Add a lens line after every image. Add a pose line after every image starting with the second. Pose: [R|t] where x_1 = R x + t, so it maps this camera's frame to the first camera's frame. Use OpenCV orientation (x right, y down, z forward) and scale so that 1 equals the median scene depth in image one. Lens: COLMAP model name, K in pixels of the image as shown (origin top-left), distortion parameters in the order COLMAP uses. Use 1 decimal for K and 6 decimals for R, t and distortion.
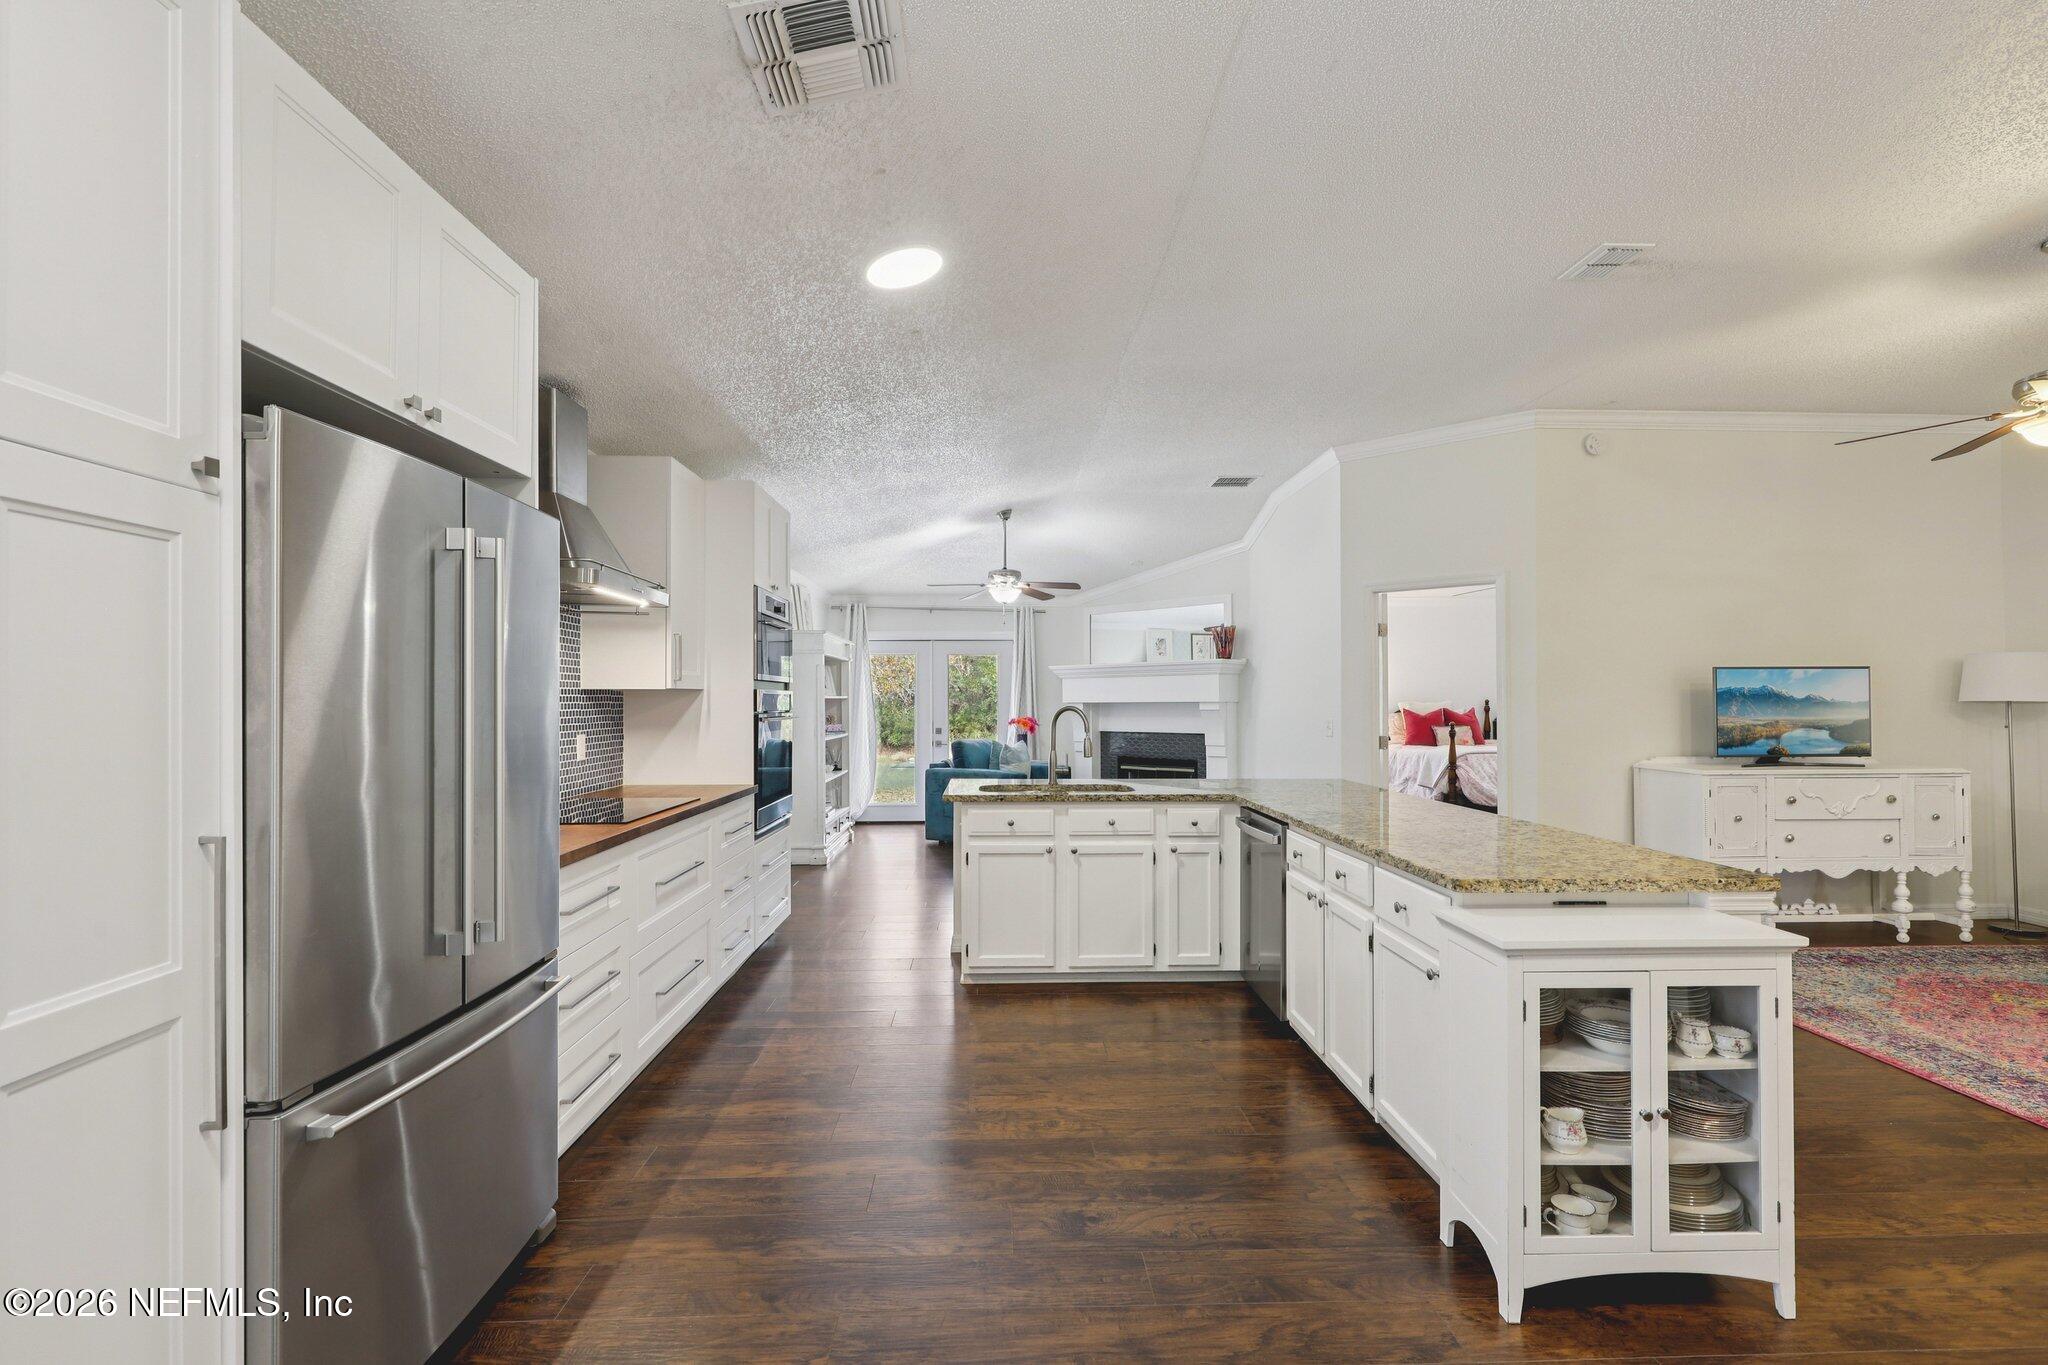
lens RADIAL K [[922.8, 0, 1037.0], [0, 922.8, 675.6], [0, 0, 1]] dist [-0.000726, 0.001120]
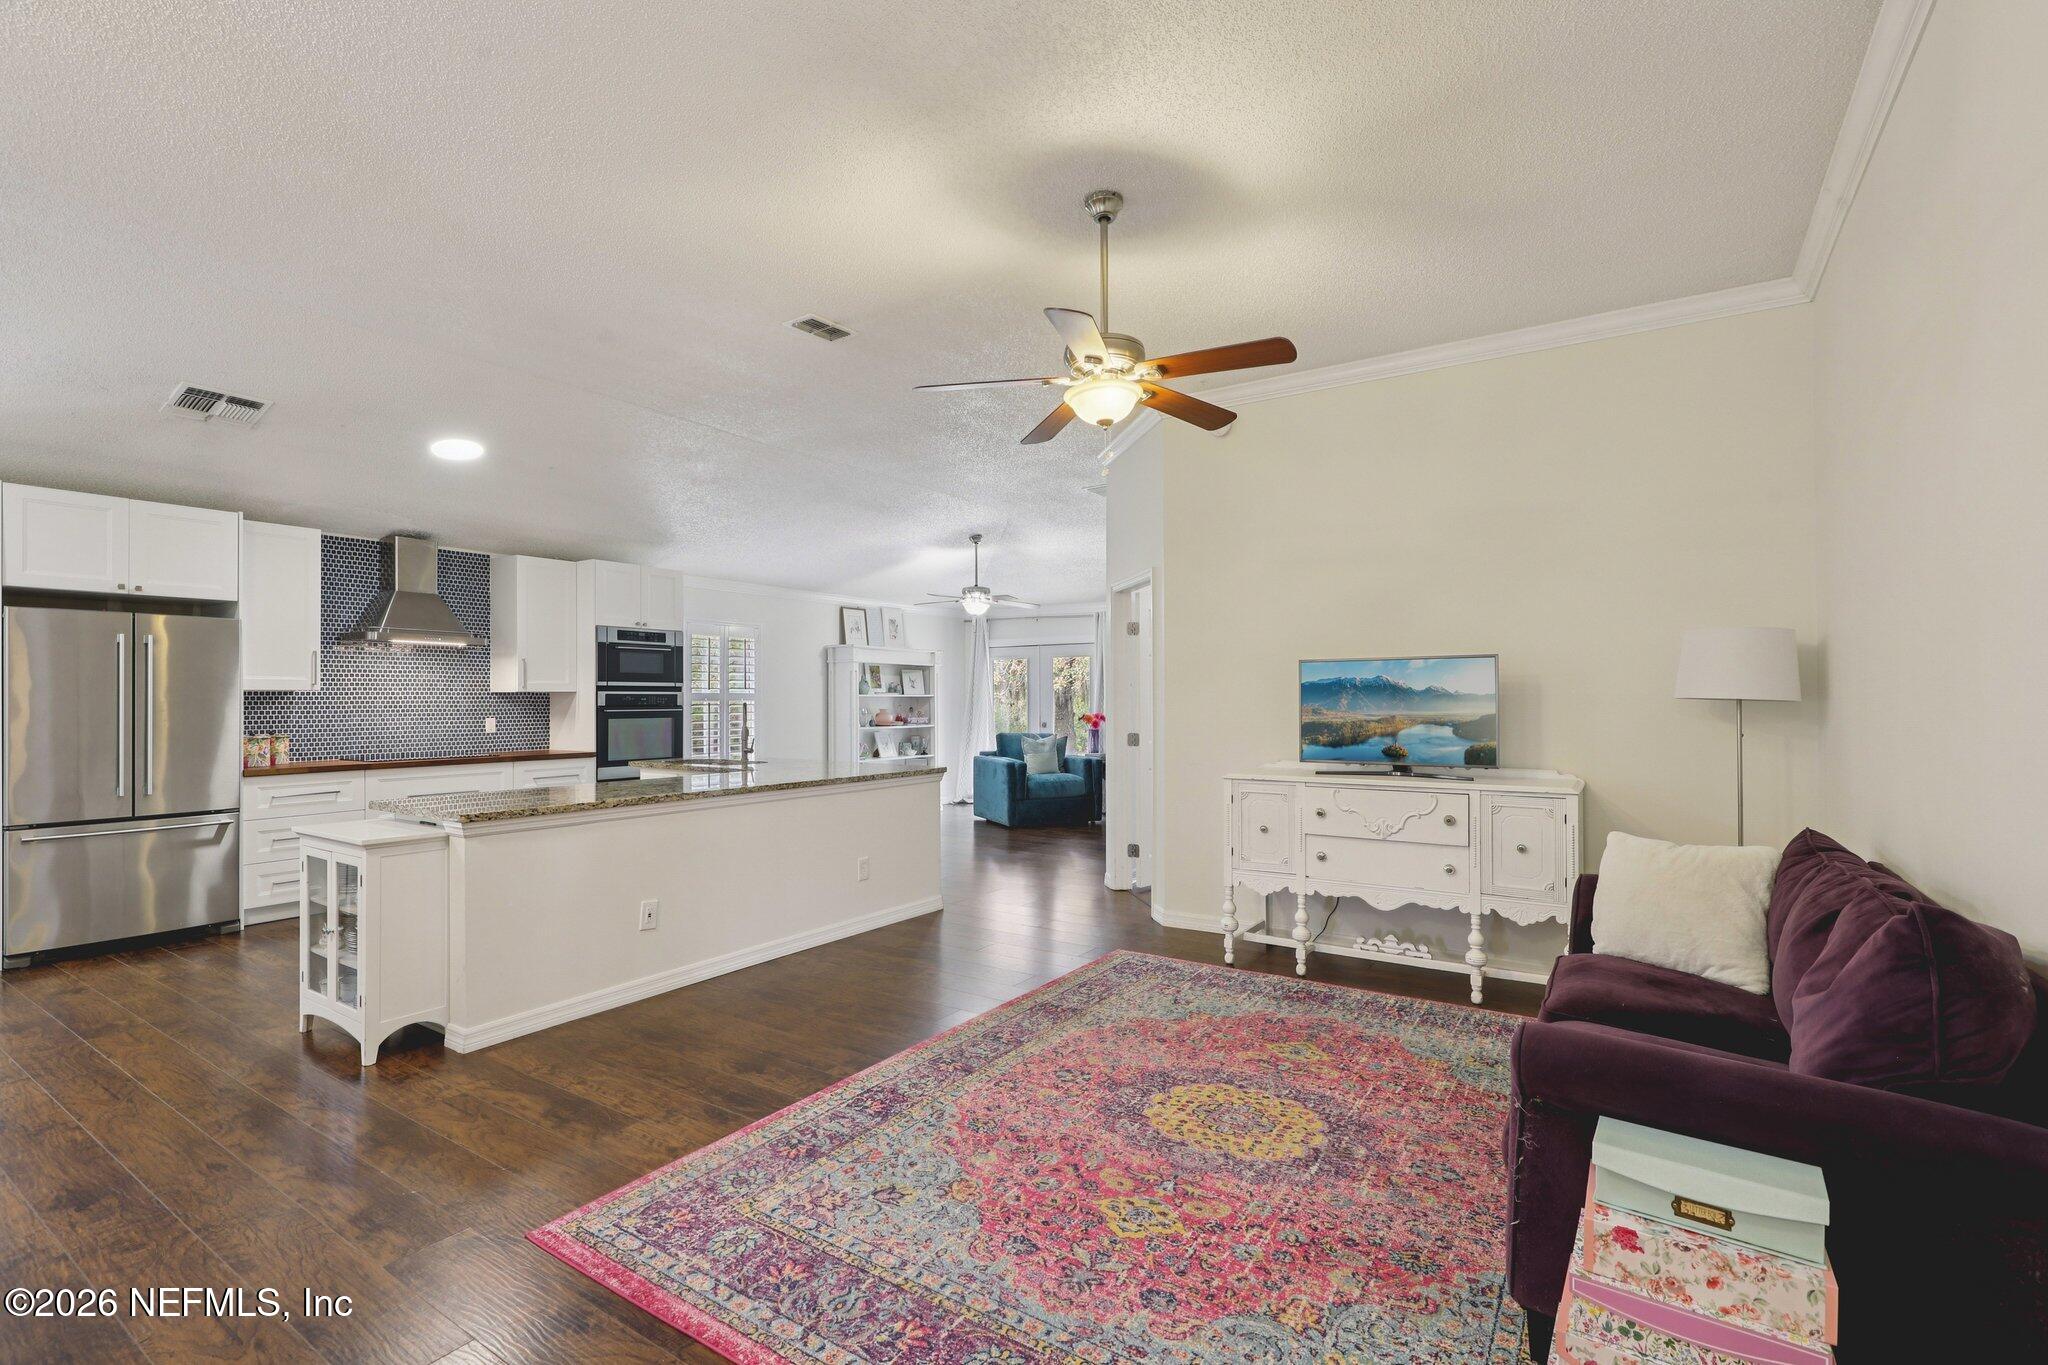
lens RADIAL K [[922.8, 0, 1026.2], [0, 922.8, 691.8], [0, 0, 1]] dist [-0.000726, 0.001120]
pose [[0.803608, -0.008282, -0.595102, 0.708956], [0.019369, 0.999737, 0.012242, 0.005923], [0.594844, -0.021364, 0.803557, 0.098085]]
